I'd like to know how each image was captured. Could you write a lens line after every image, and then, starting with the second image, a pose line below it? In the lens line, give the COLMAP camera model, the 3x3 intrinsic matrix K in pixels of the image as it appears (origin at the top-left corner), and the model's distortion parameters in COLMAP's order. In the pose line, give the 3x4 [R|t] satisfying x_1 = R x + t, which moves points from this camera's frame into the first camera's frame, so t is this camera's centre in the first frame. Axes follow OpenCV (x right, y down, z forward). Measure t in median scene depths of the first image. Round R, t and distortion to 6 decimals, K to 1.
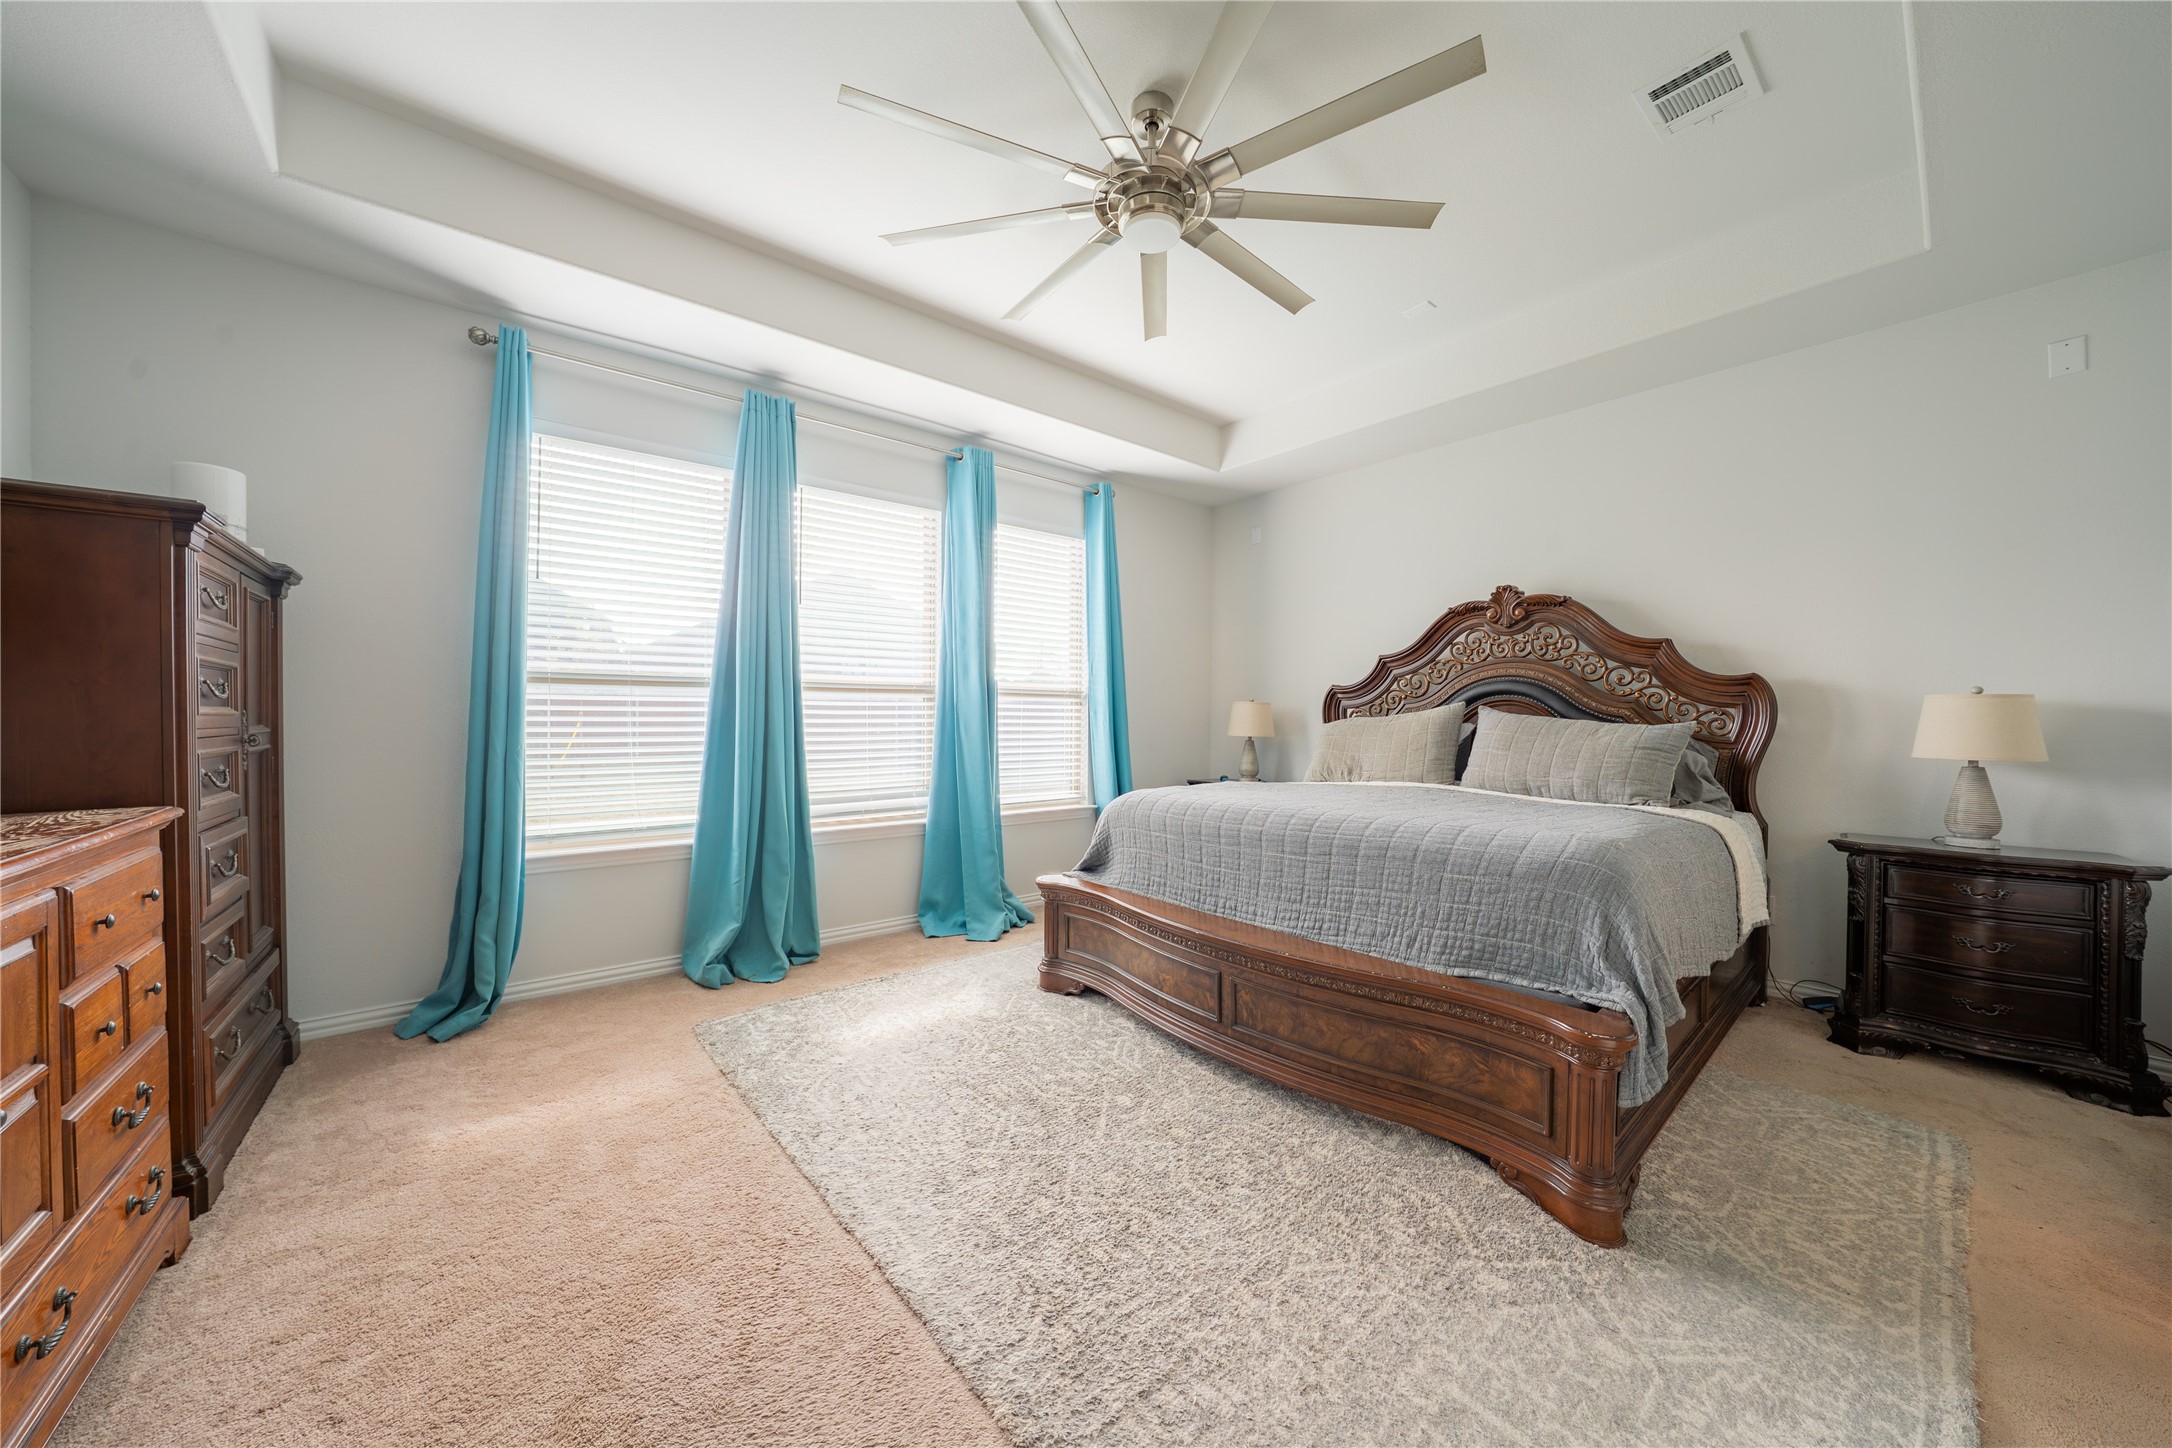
lens RADIAL K [[758.4, 0, 1062.5], [0, 758.4, 726.0], [0, 0, 1]] dist [-0.025085, 0.003841]
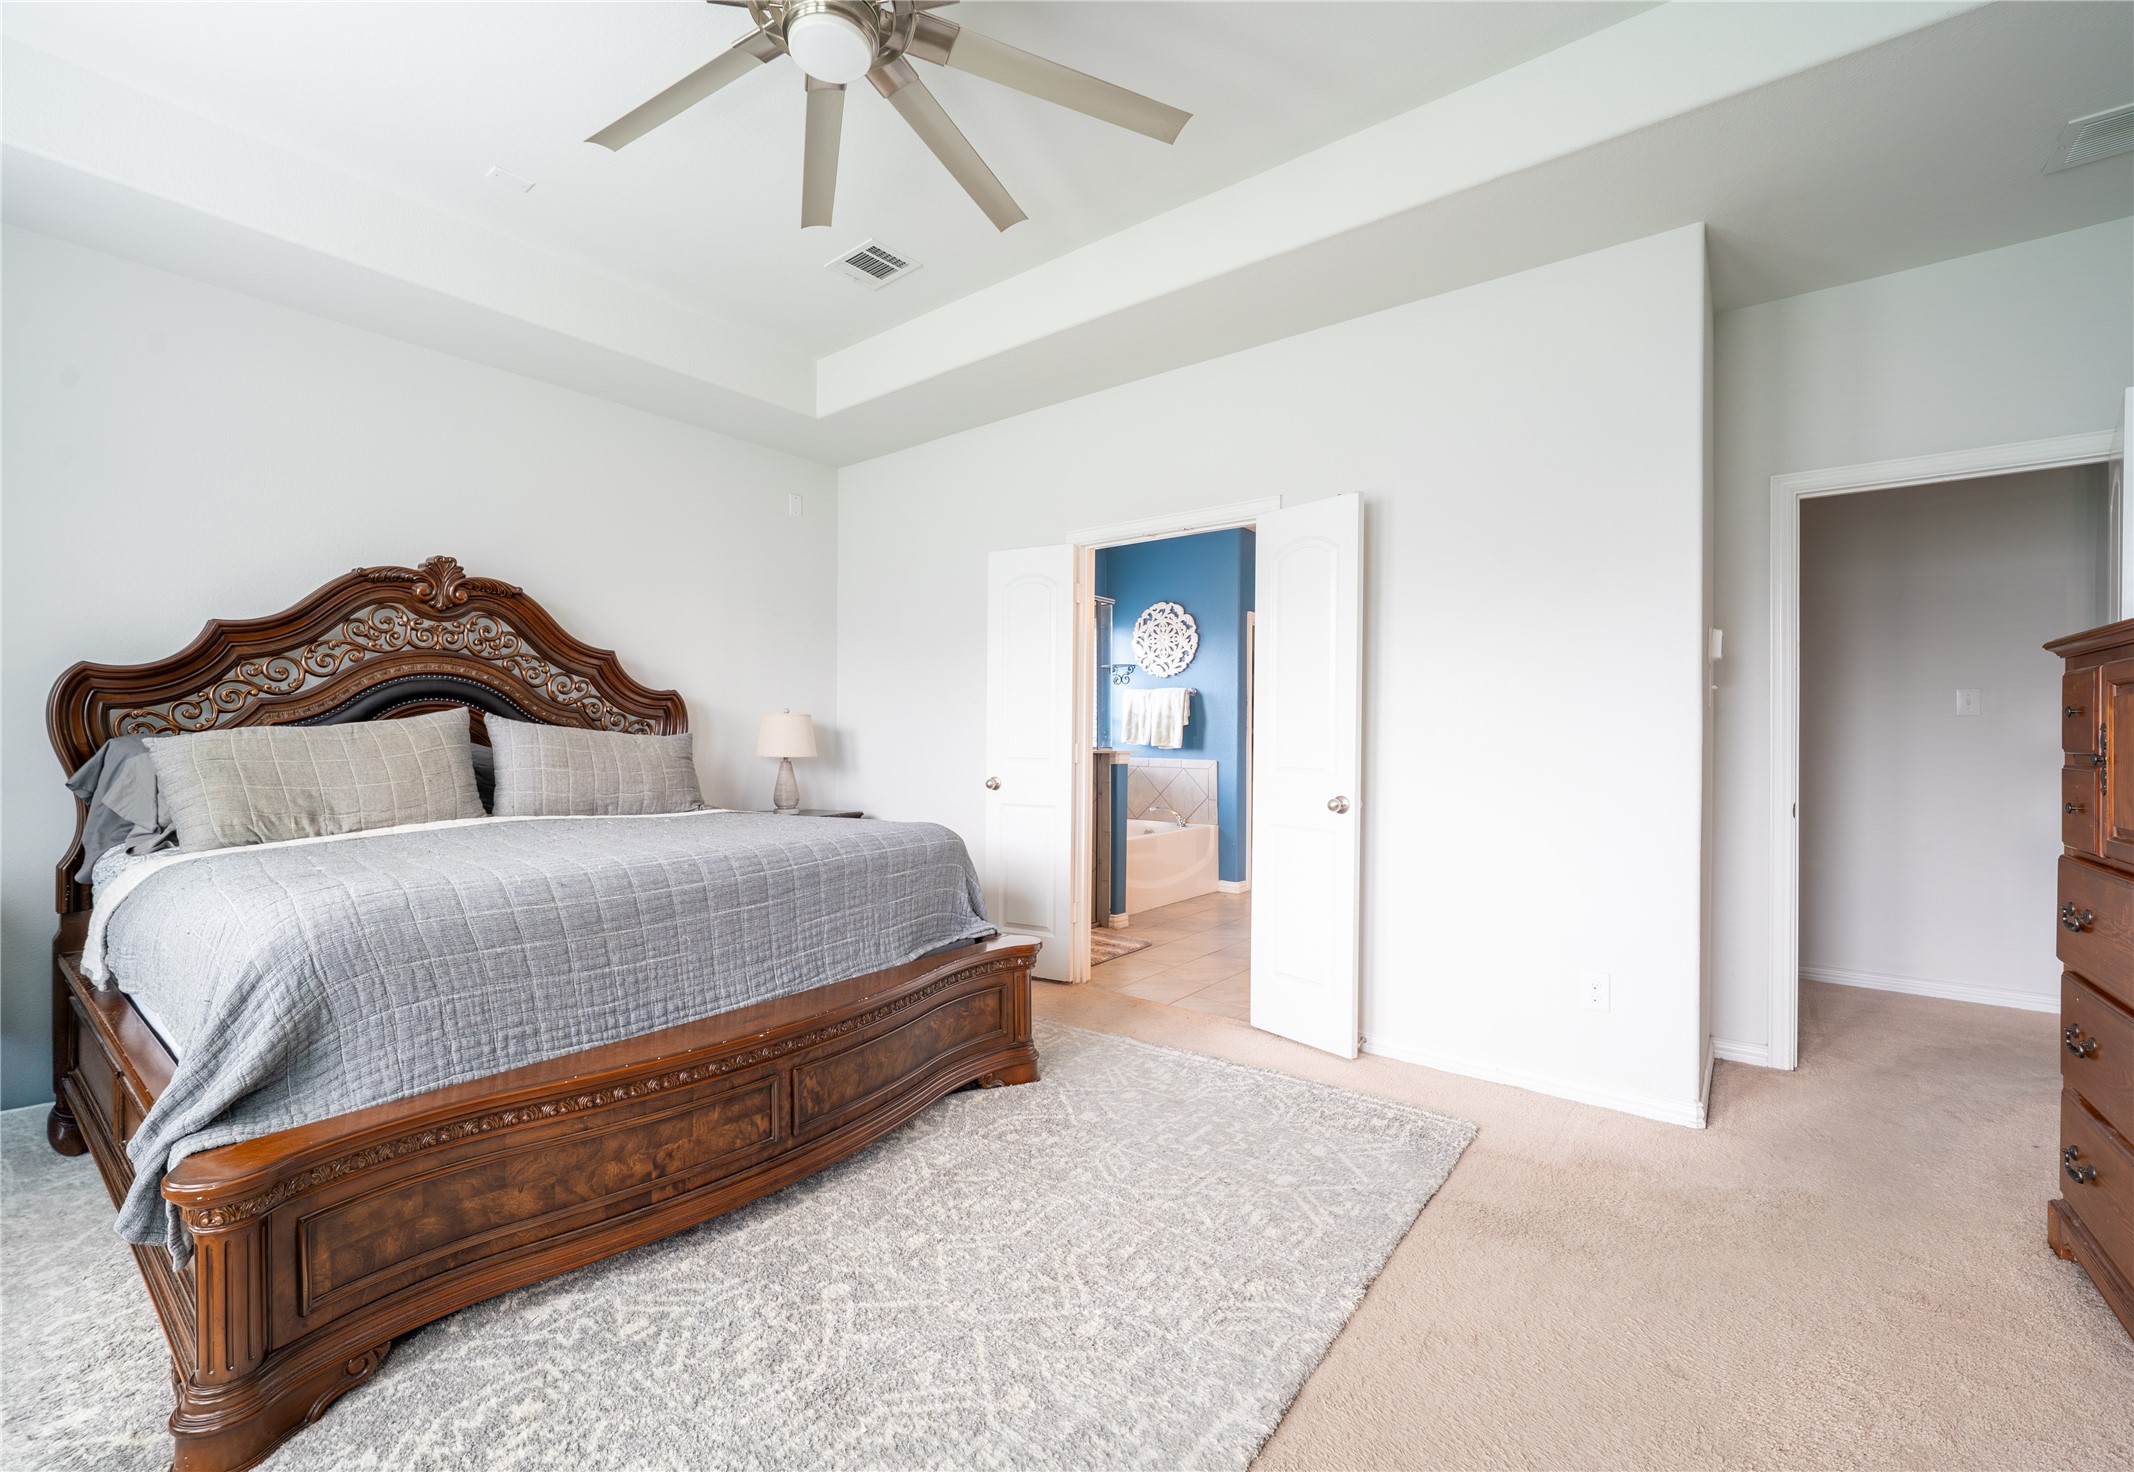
lens RADIAL K [[884.7, 0, 1077.2], [0, 884.7, 741.2], [0, 0, 1]] dist [-0.026222, 0.000000]
pose [[-0.248810, -0.017933, 0.968386, -0.511374], [0.004767, 0.999794, 0.019739, -0.013545], [-0.968541, 0.009528, -0.248673, 0.678443]]
